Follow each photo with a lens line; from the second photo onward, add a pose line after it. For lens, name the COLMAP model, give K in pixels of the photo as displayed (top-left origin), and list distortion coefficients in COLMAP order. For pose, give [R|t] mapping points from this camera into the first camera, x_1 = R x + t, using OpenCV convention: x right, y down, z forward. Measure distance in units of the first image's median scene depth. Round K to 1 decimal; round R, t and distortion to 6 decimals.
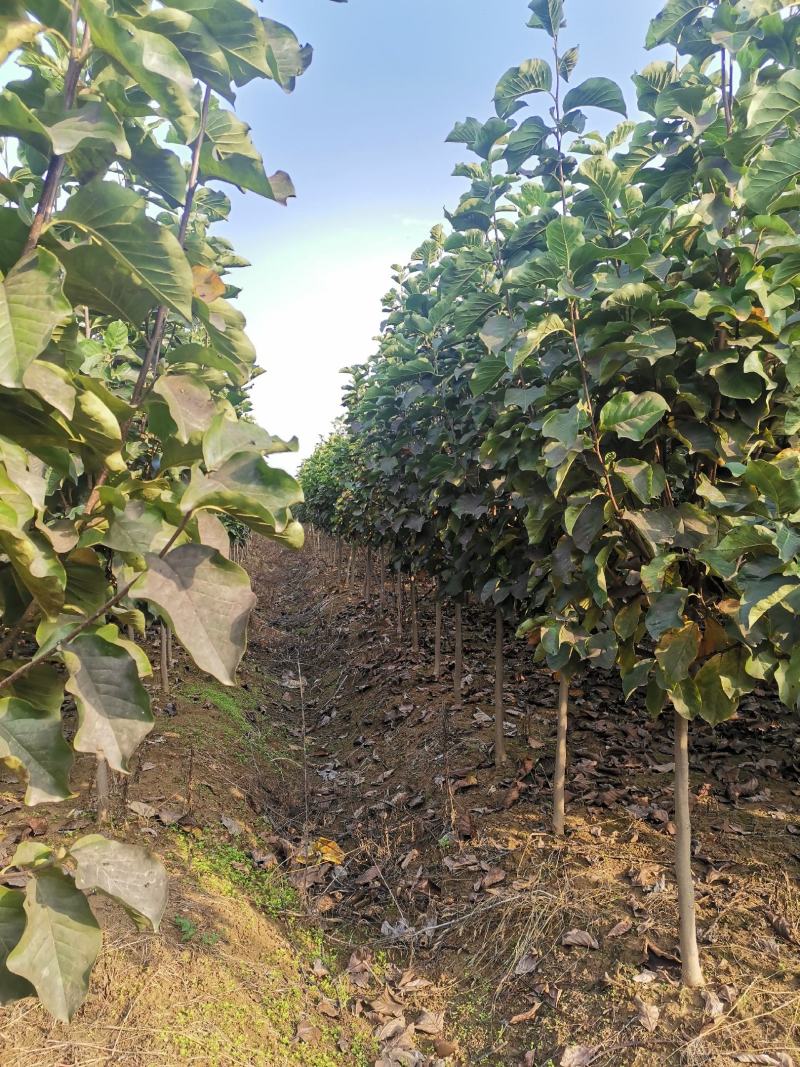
lens RADIAL K [[797.9, 0, 412.0], [0, 797.9, 506.8], [0, 0, 1]] dist [0.075963, -0.088603]
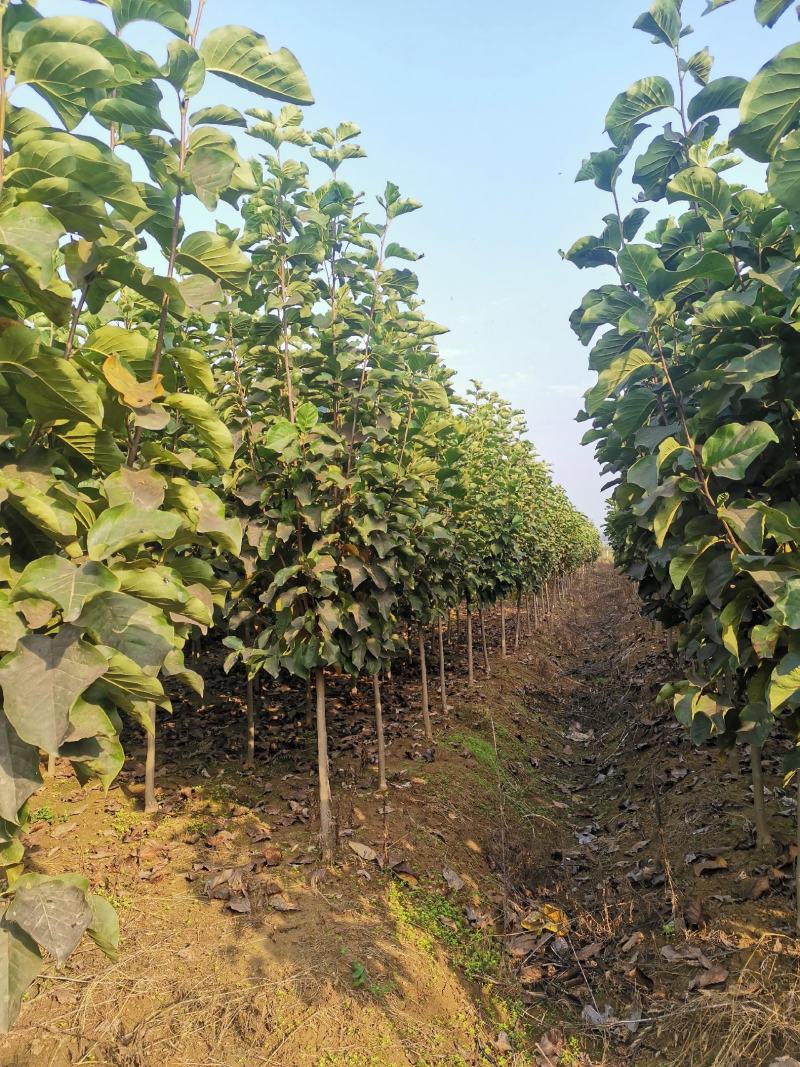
lens RADIAL K [[797.9, 0, 389.4], [0, 797.9, 505.6], [0, 0, 1]] dist [0.075963, -0.088603]
pose [[0.911877, -0.065083, -0.405270, 0.157203], [0.041772, 0.996938, -0.066111, -0.006949], [0.408331, 0.043357, 0.911803, 0.030976]]
